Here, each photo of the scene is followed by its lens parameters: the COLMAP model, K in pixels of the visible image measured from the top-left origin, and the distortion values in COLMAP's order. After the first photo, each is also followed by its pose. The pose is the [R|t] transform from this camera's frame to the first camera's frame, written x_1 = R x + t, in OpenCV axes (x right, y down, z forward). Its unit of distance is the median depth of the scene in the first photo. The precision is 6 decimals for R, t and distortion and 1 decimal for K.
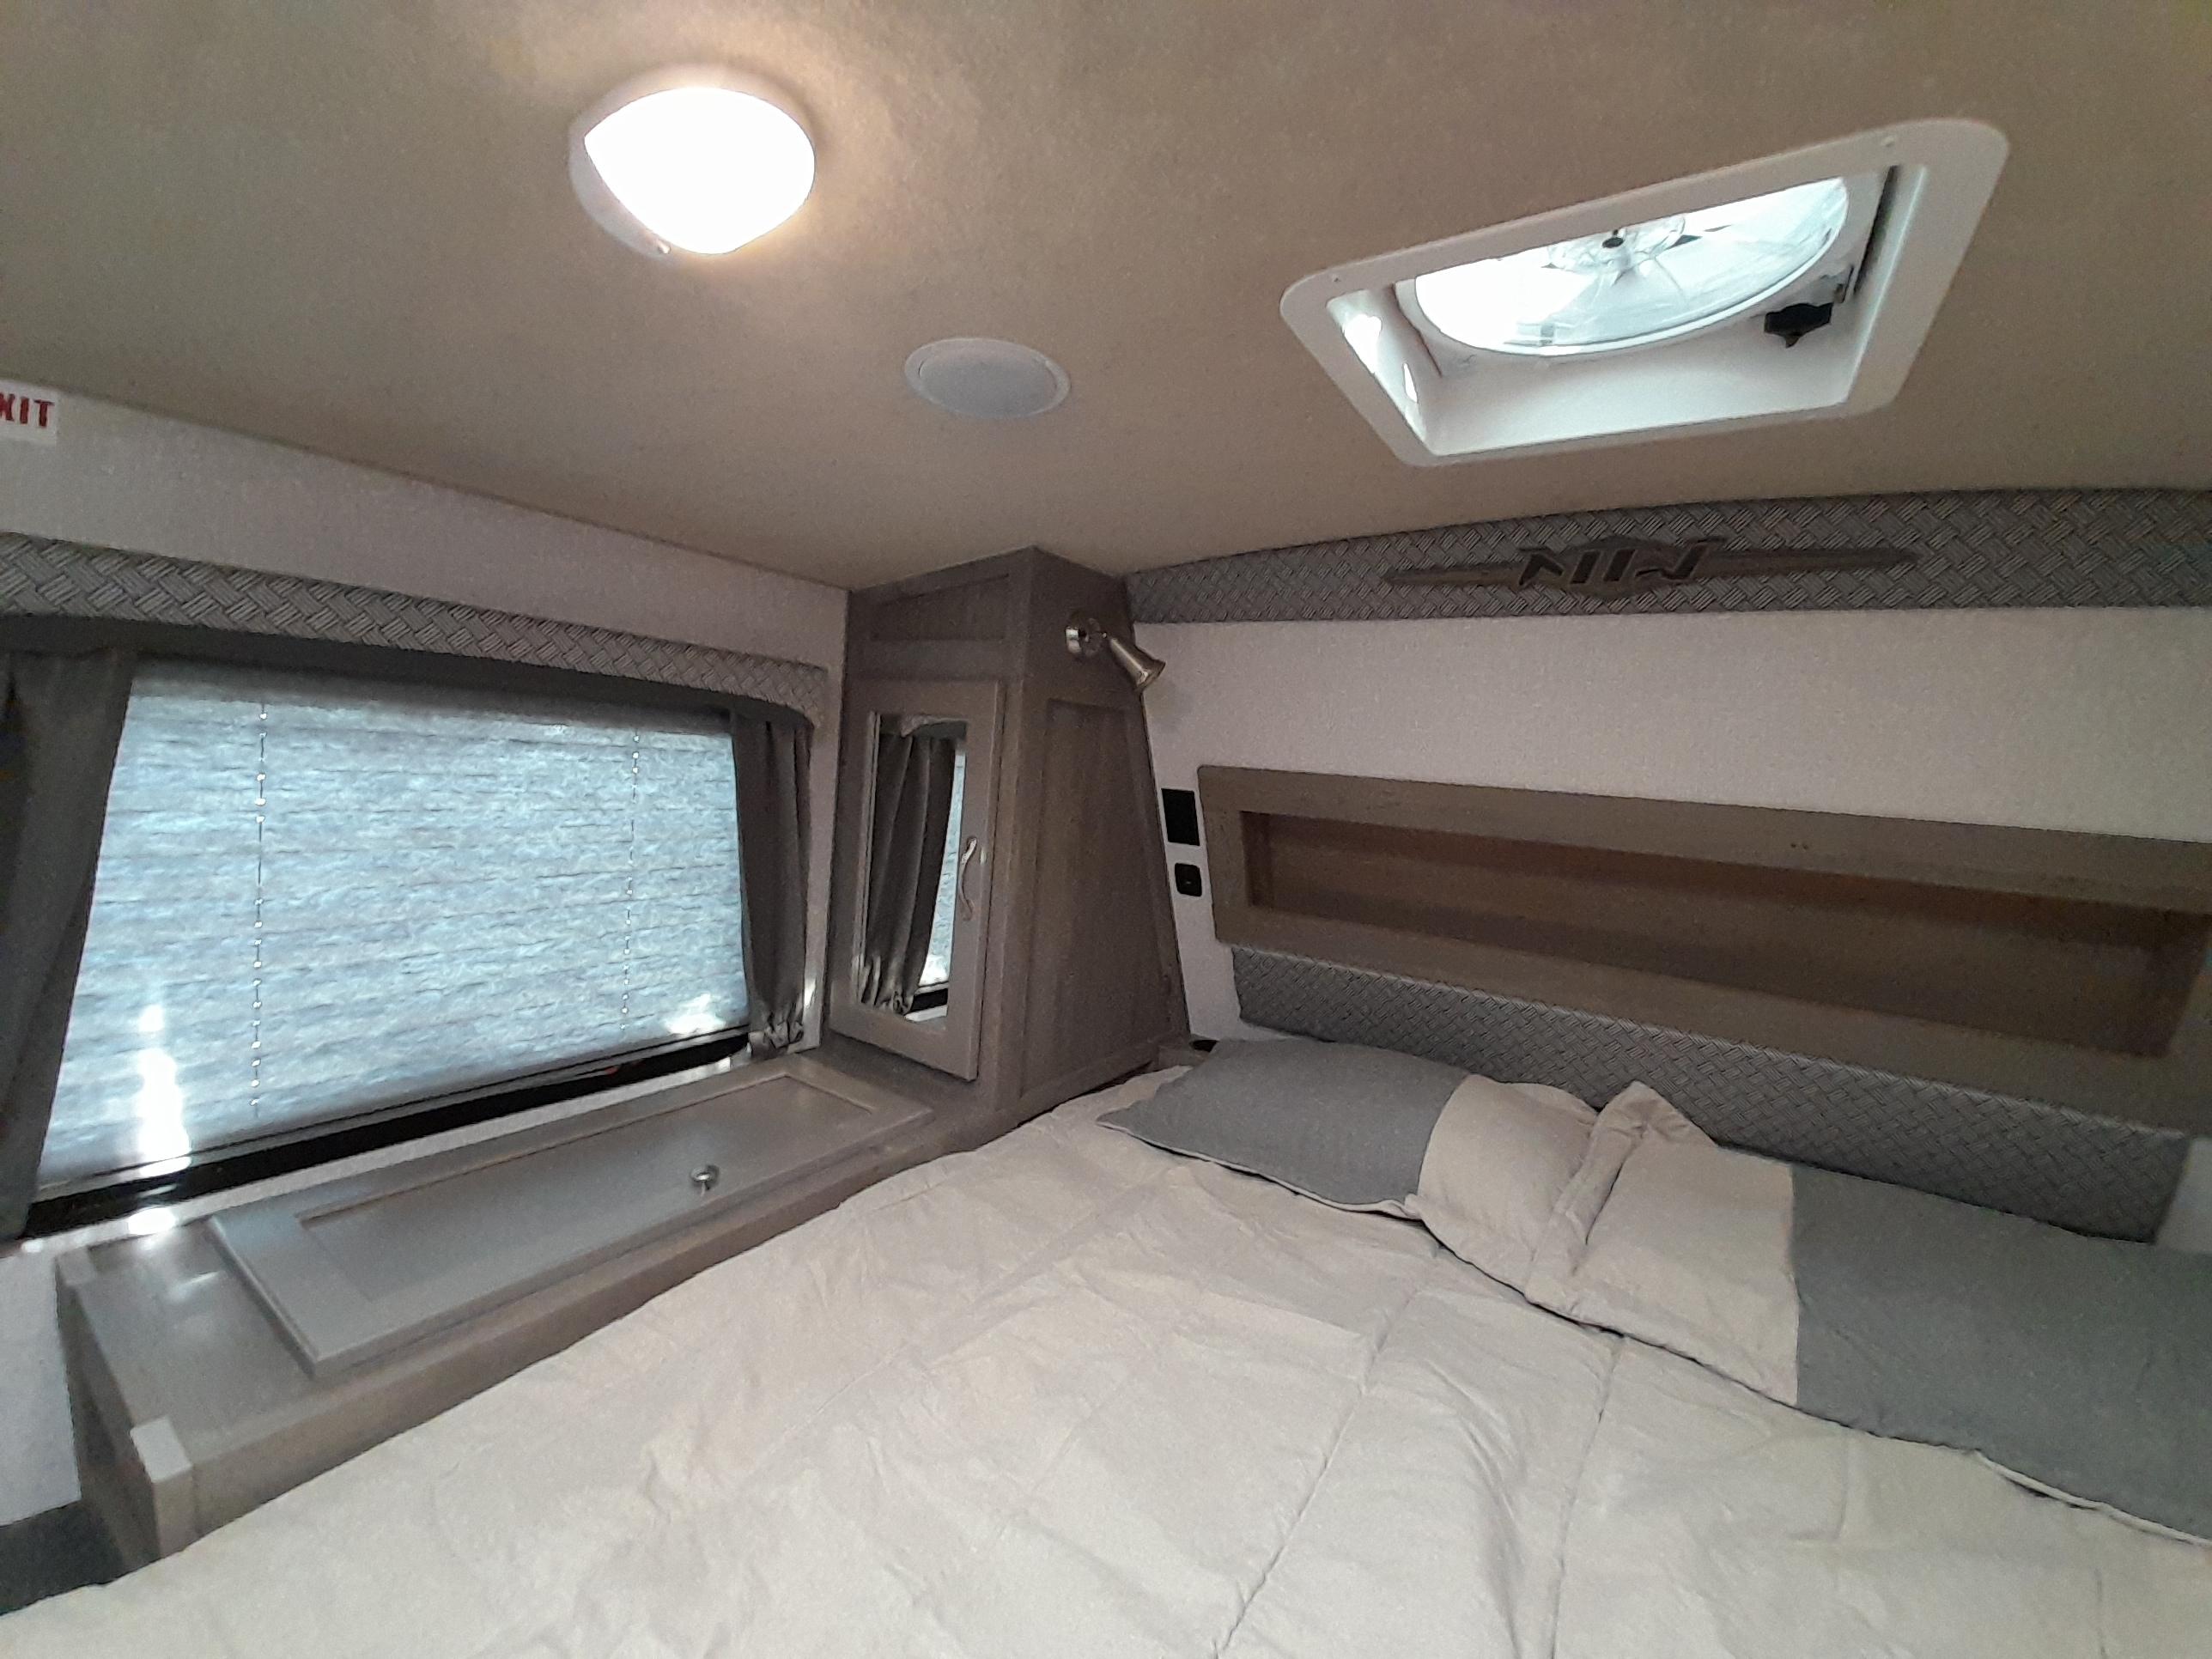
lens RADIAL K [[870.2, 0, 1120.8], [0, 870.2, 805.9], [0, 0, 1]] dist [0.027066, -0.016816]
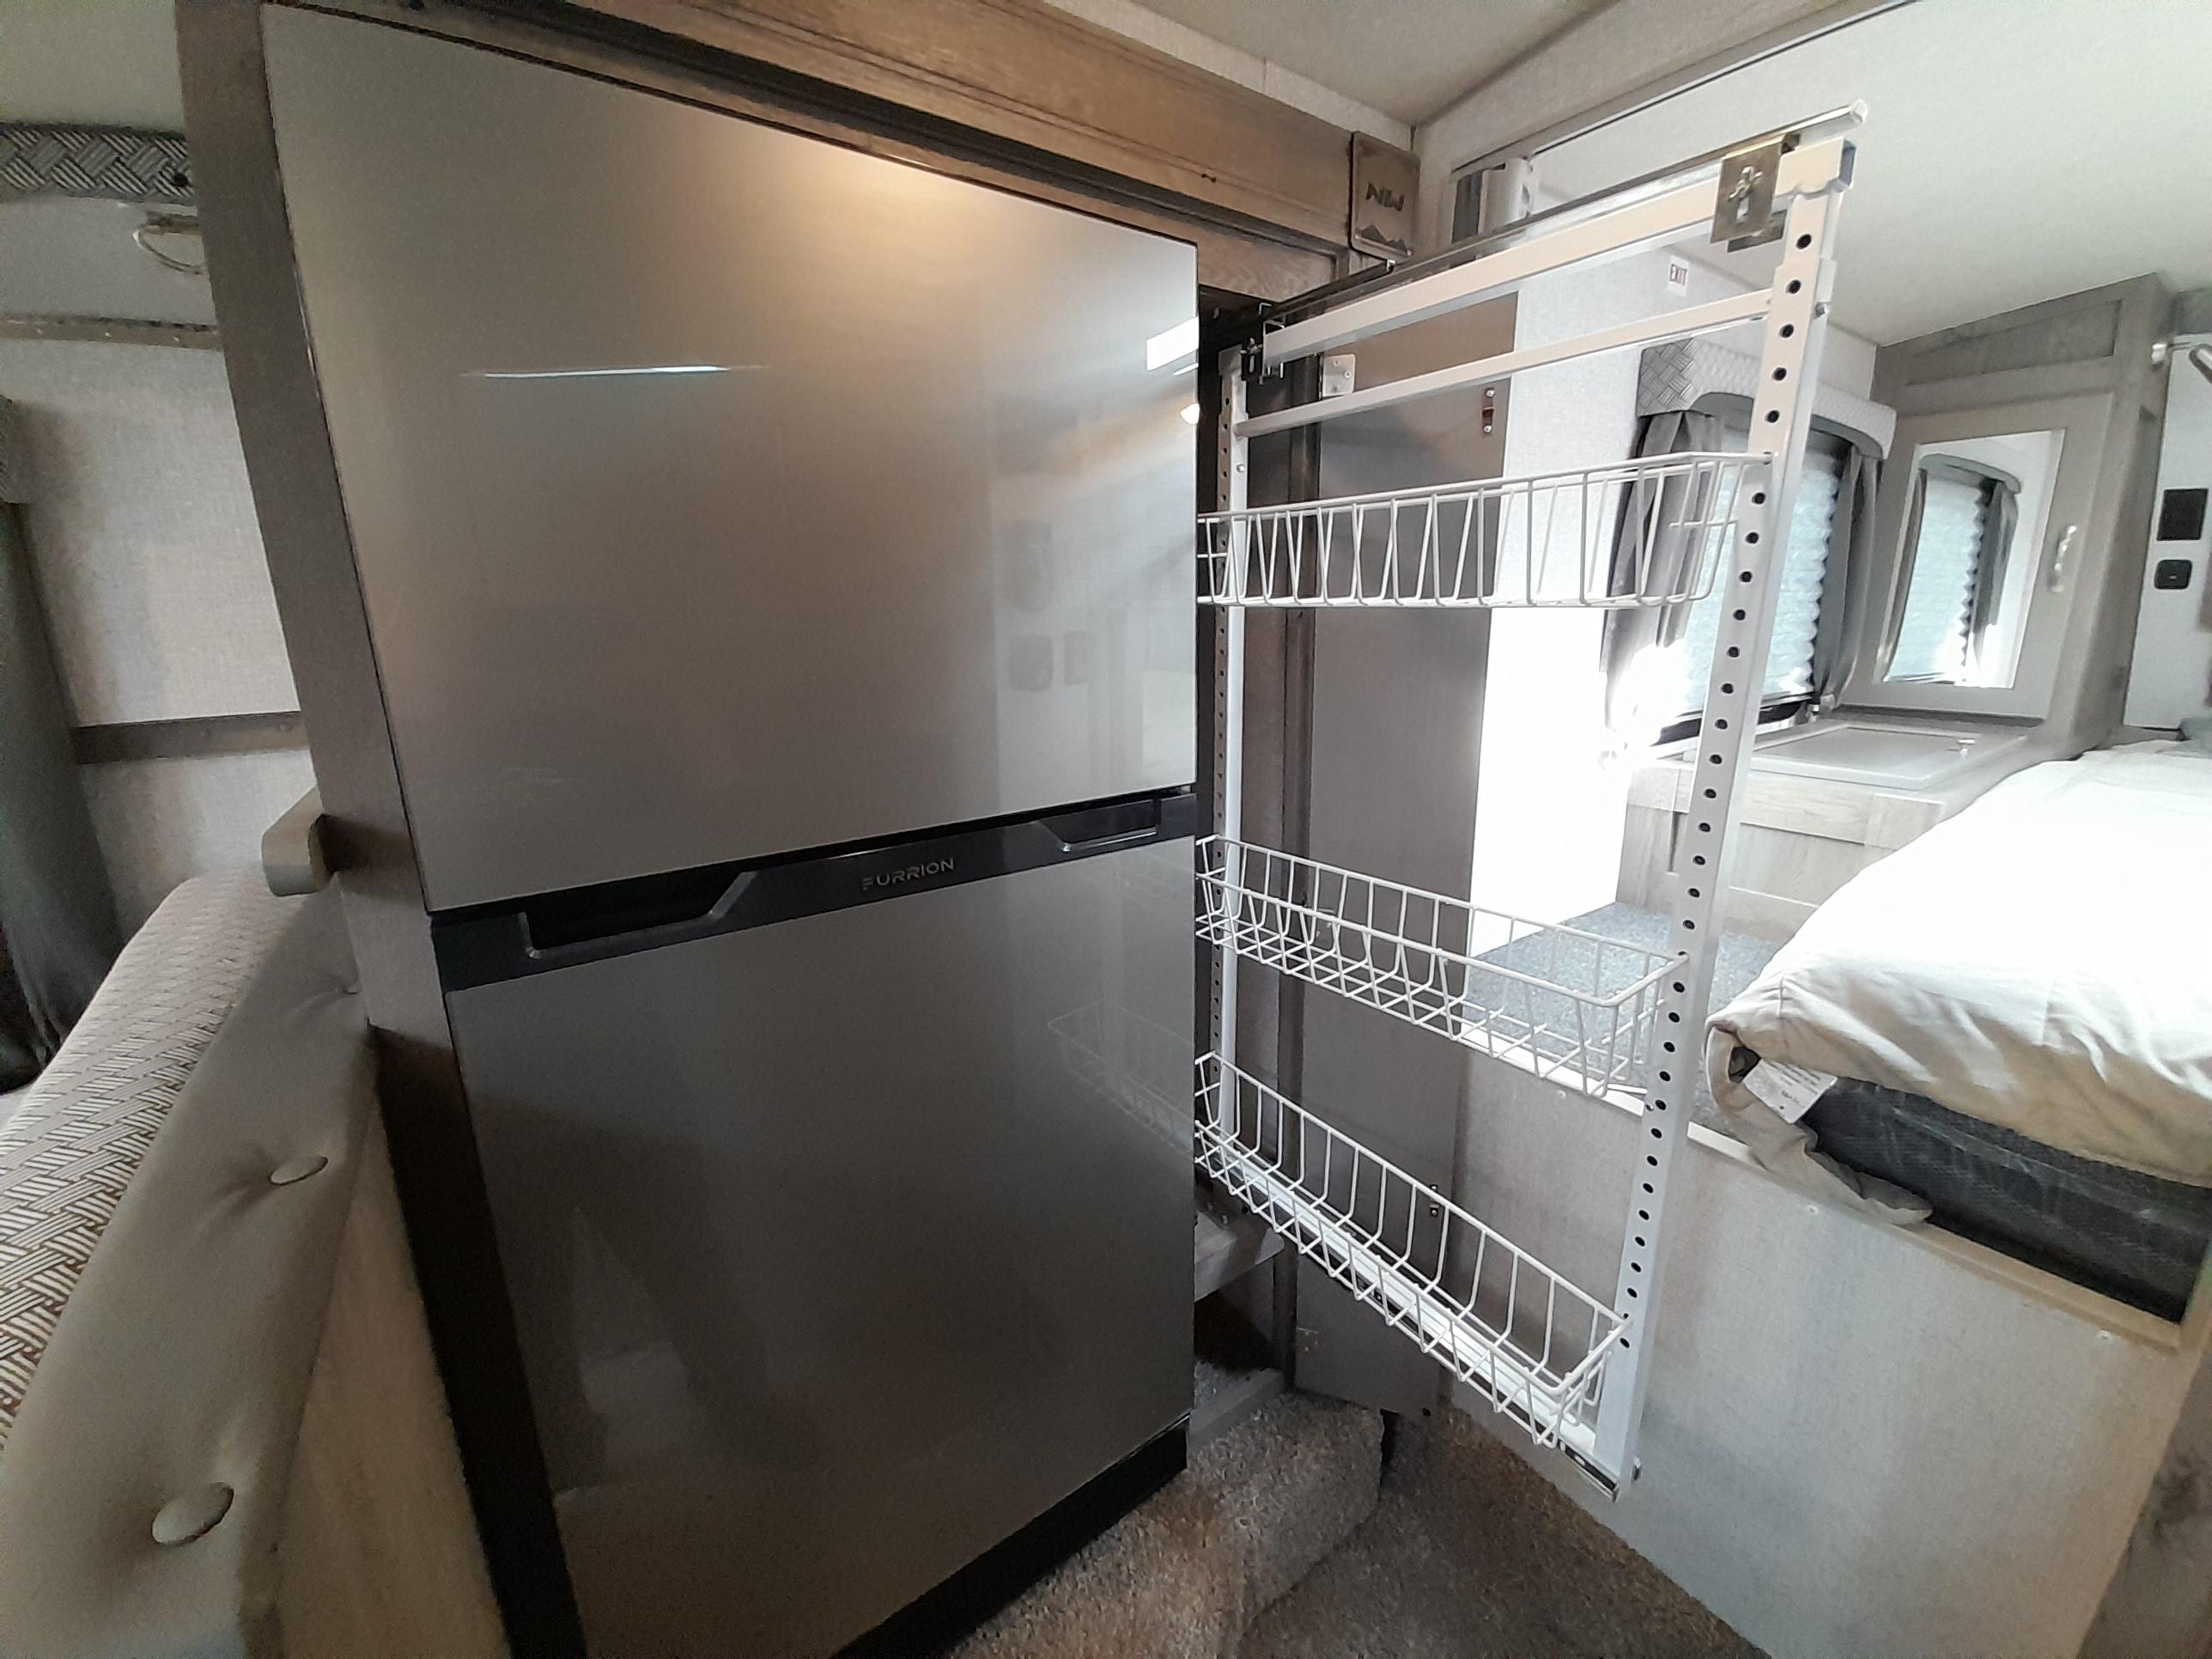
lens RADIAL K [[866.0, 0, 1117.9], [0, 866.0, 807.7], [0, 0, 1]] dist [0.028704, -0.016805]
pose [[0.929320, -0.000729, -0.369276, -1.081474], [0.059547, 0.987207, 0.147907, 0.188611], [0.364444, -0.159442, 0.917474, -0.795539]]
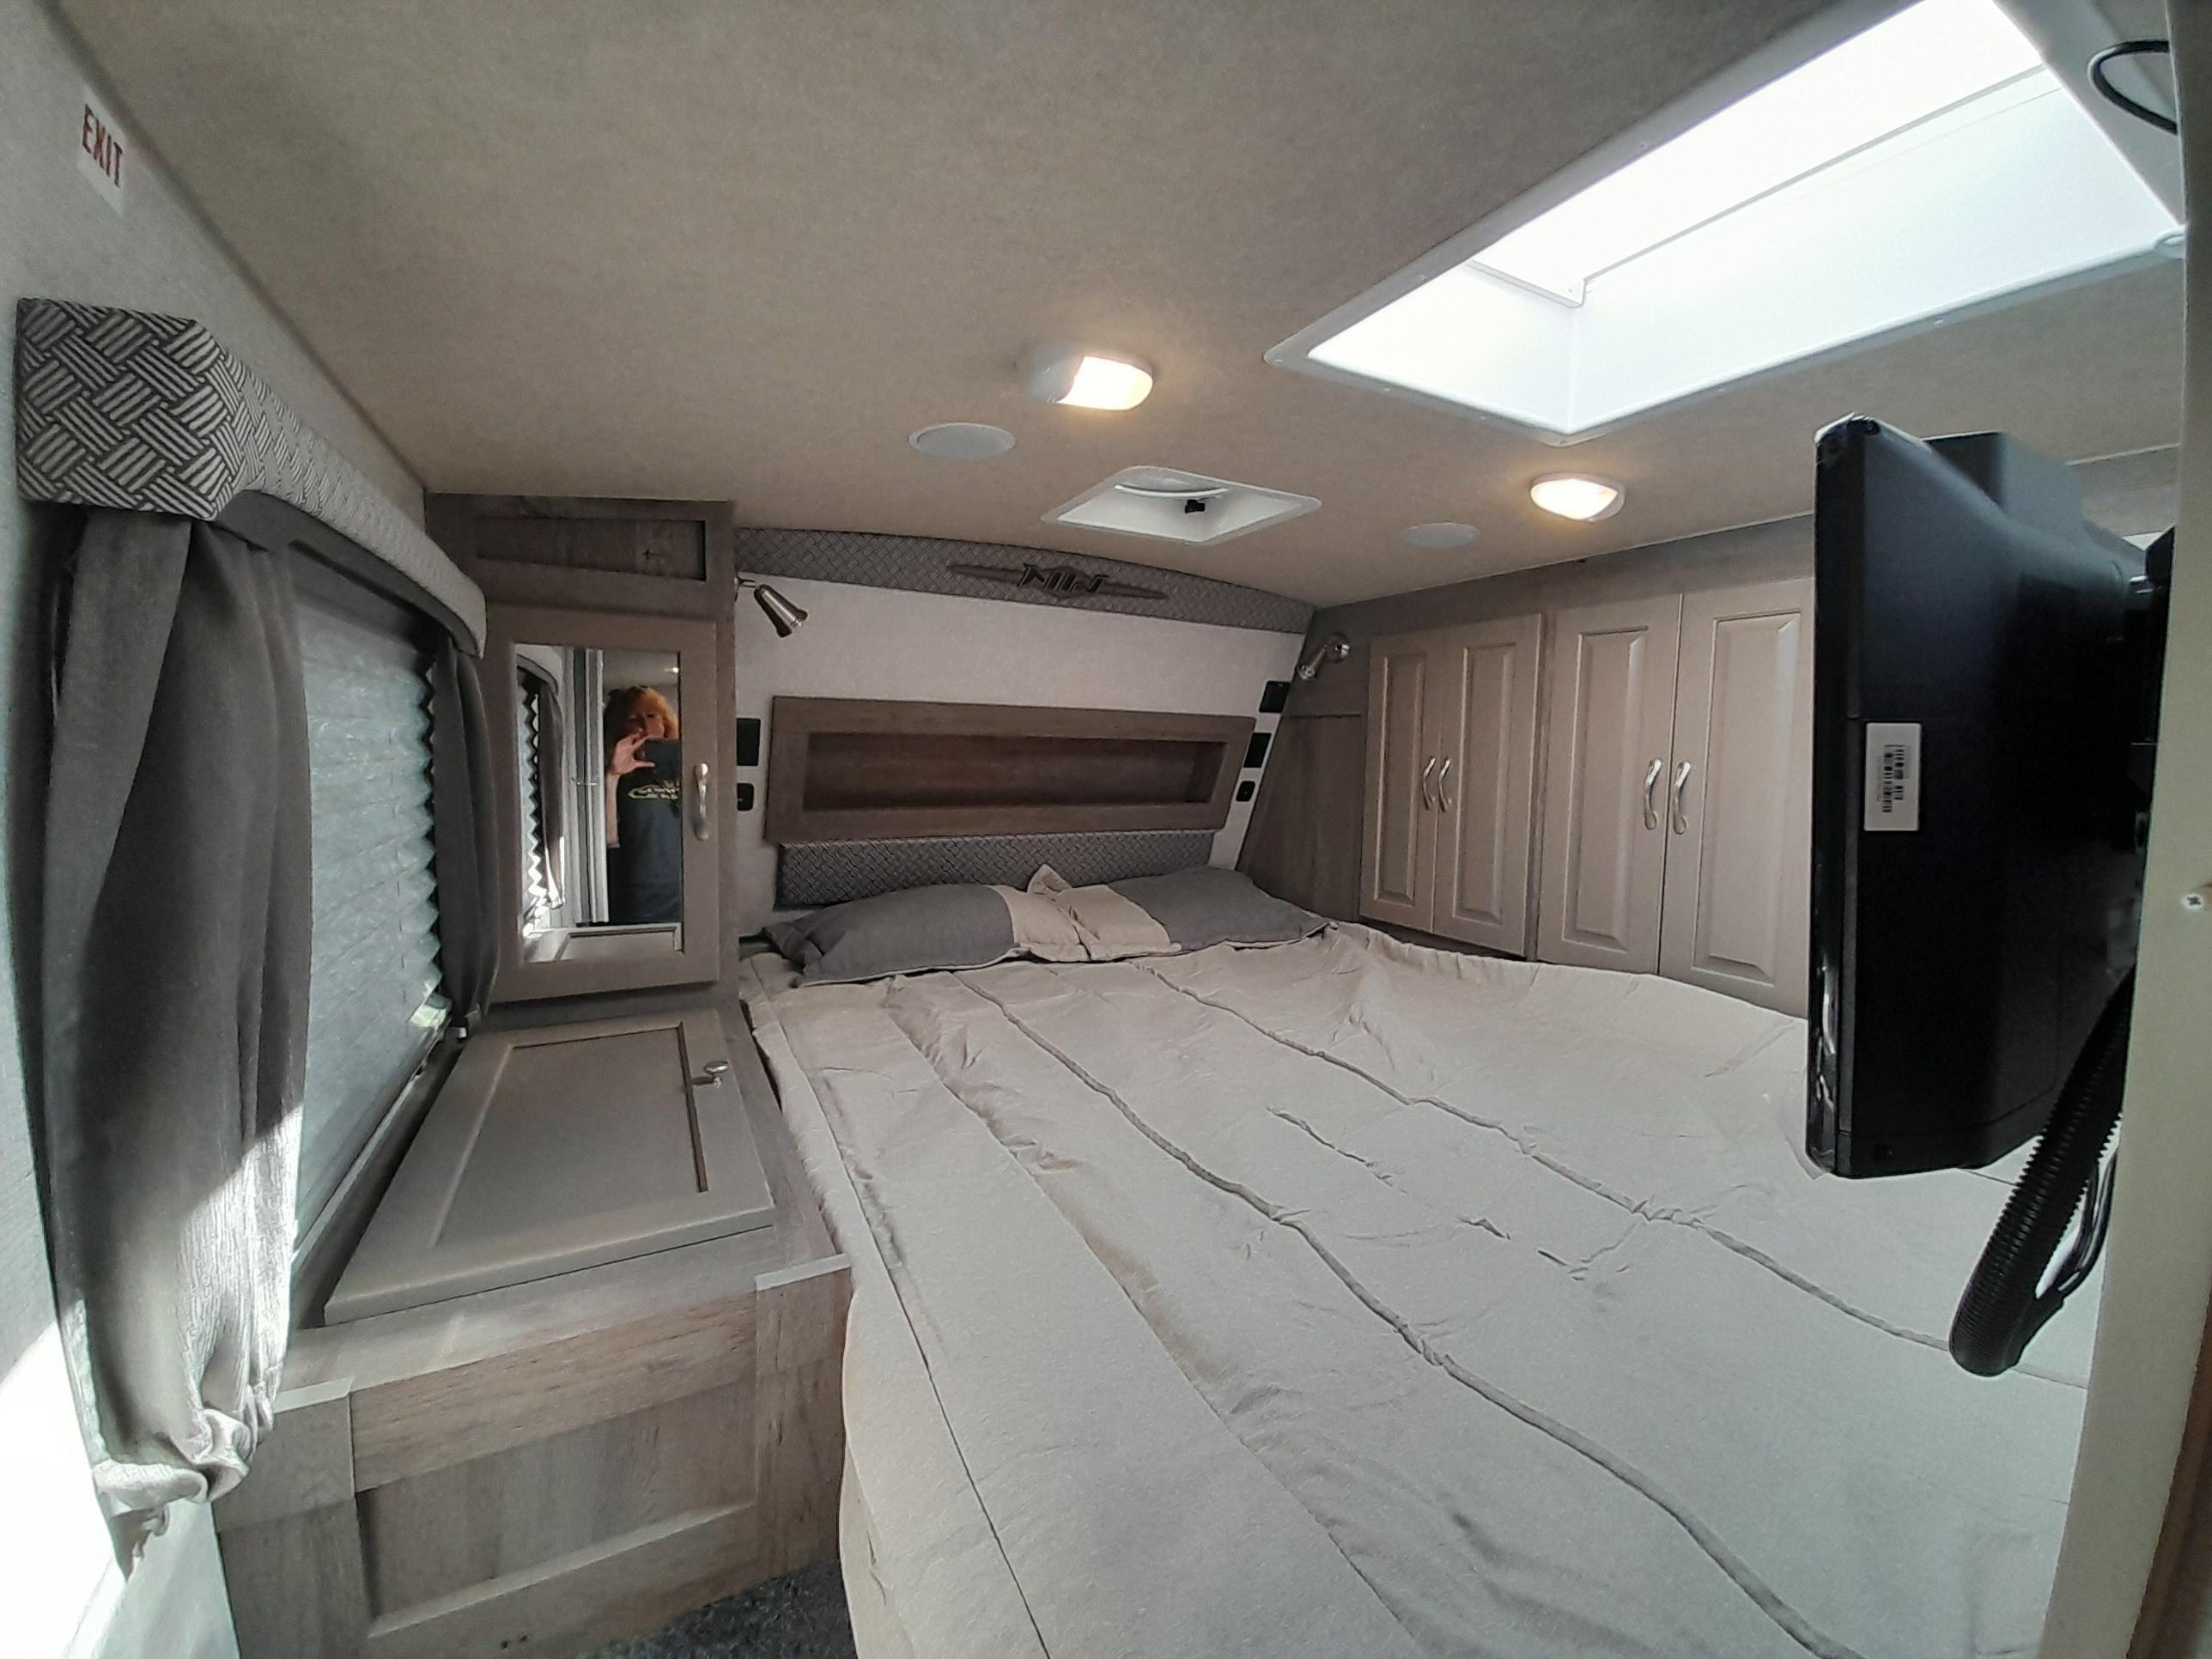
lens RADIAL K [[870.2, 0, 1120.8], [0, 870.2, 805.9], [0, 0, 1]] dist [0.027066, -0.016816]
pose [[0.461671, -0.126135, 0.878037, -0.989723], [0.065674, 0.991982, 0.107972, 0.008166], [-0.884617, 0.007817, 0.466253, 0.024972]]
